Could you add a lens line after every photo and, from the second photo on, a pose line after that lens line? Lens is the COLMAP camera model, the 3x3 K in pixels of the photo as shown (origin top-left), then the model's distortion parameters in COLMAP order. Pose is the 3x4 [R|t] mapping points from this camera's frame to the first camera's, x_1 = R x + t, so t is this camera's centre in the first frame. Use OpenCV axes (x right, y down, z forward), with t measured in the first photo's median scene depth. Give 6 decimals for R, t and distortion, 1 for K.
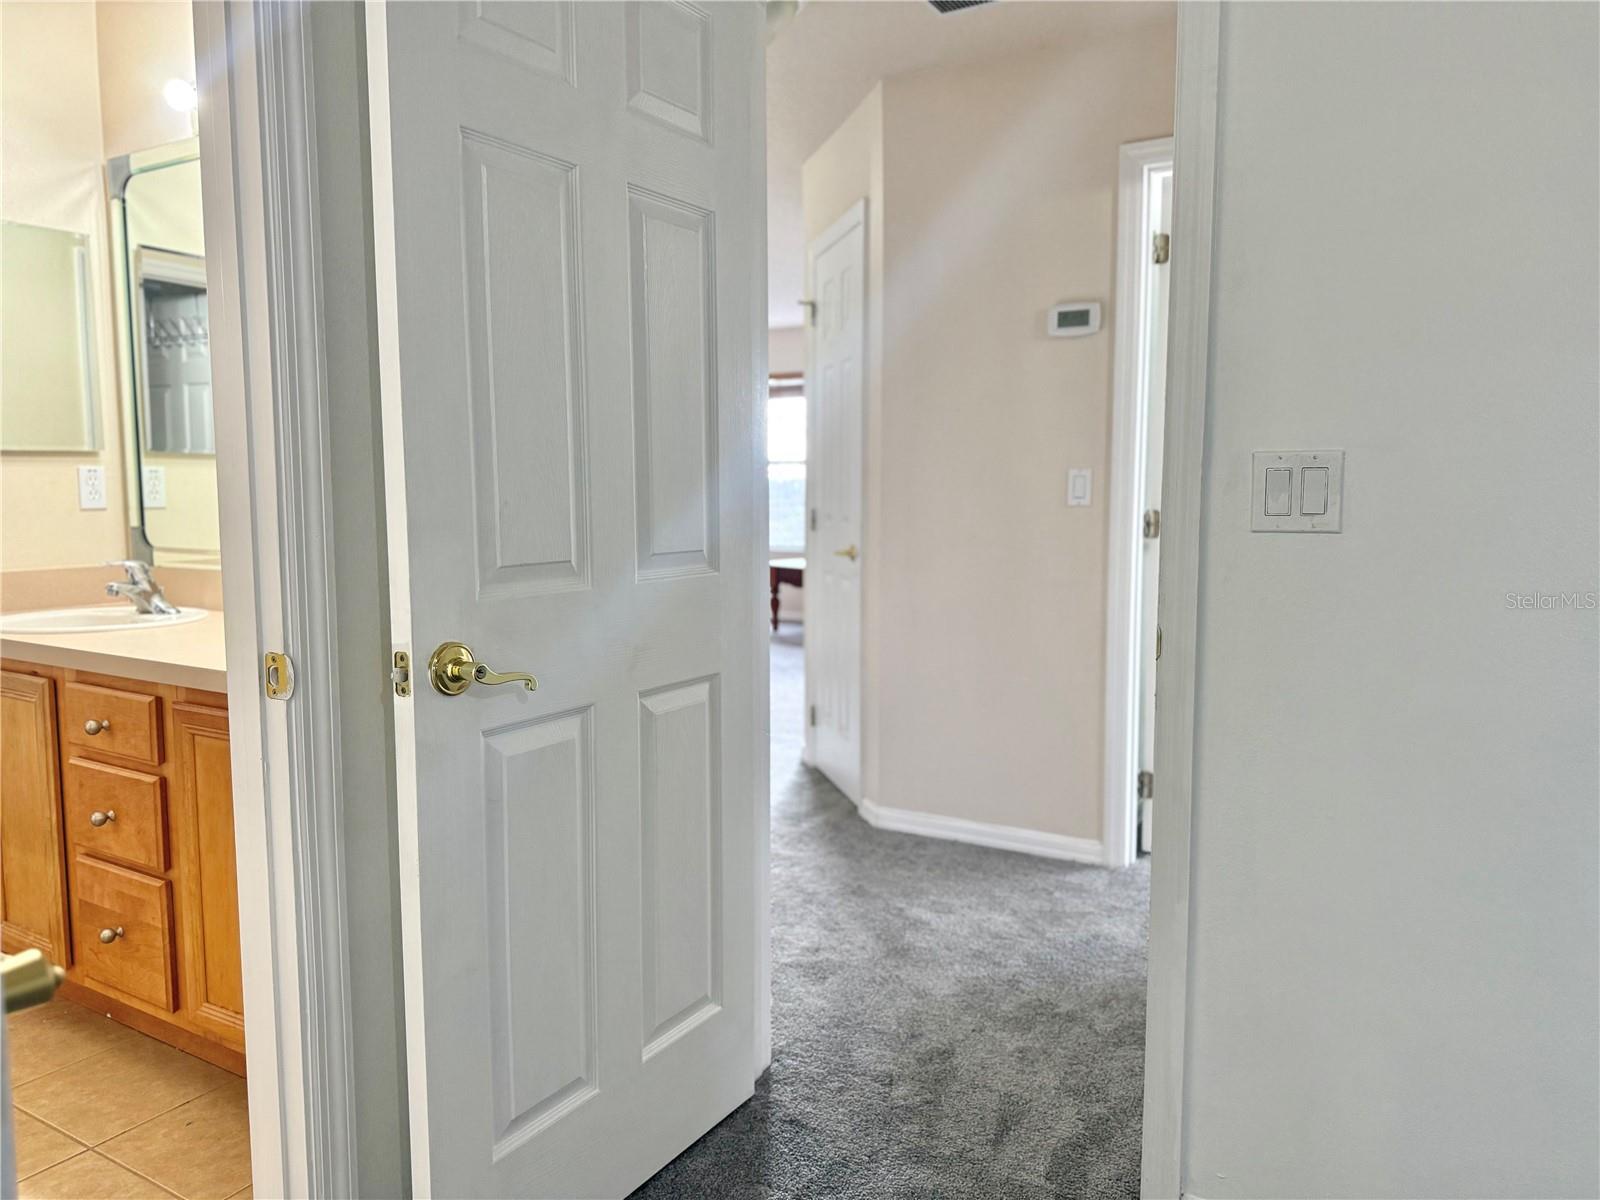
lens RADIAL K [[1172.7, 0, 794.1], [0, 1172.7, 590.3], [0, 0, 1]] dist [-0.007450, -0.006999]
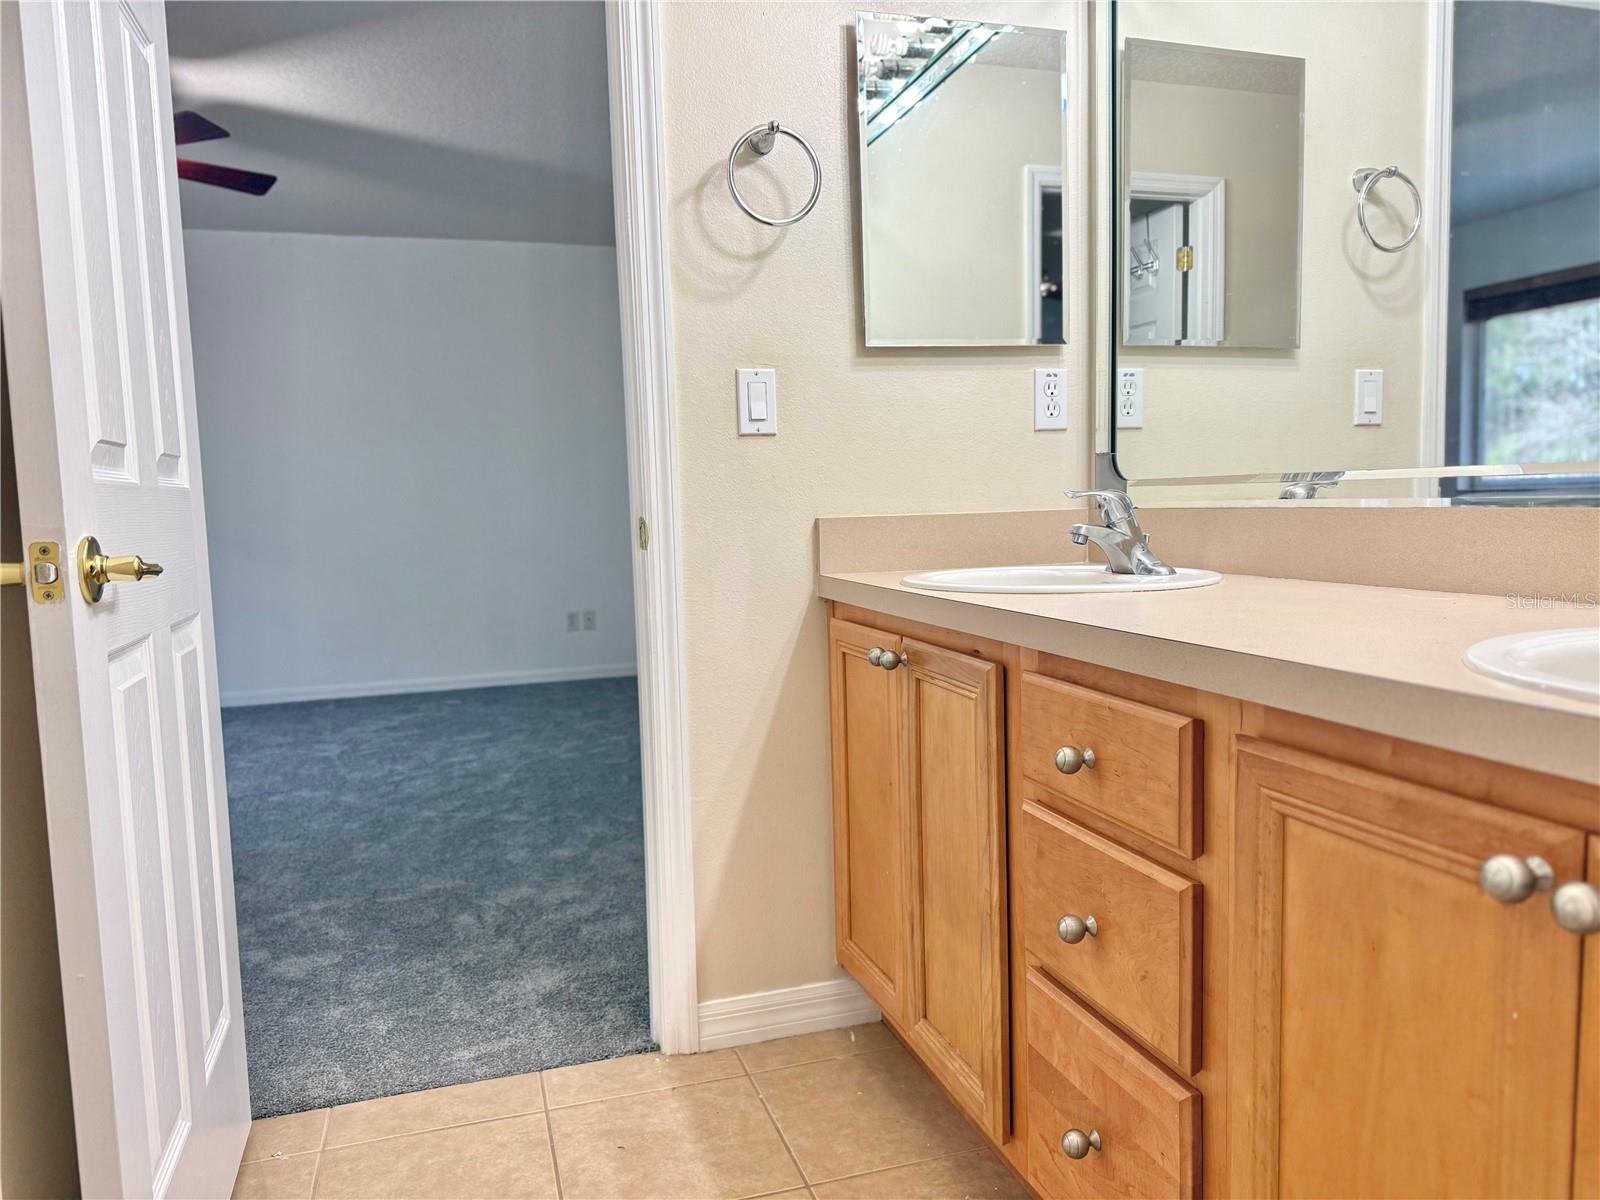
lens RADIAL K [[1154.1, 0, 831.8], [0, 1154.1, 599.3], [0, 0, 1]] dist [0.002692, -0.006387]
pose [[0.770061, 0.038821, -0.636788, -0.342079], [-0.035612, 0.999206, 0.017851, 0.036562], [0.636975, 0.008931, 0.770833, 0.509343]]
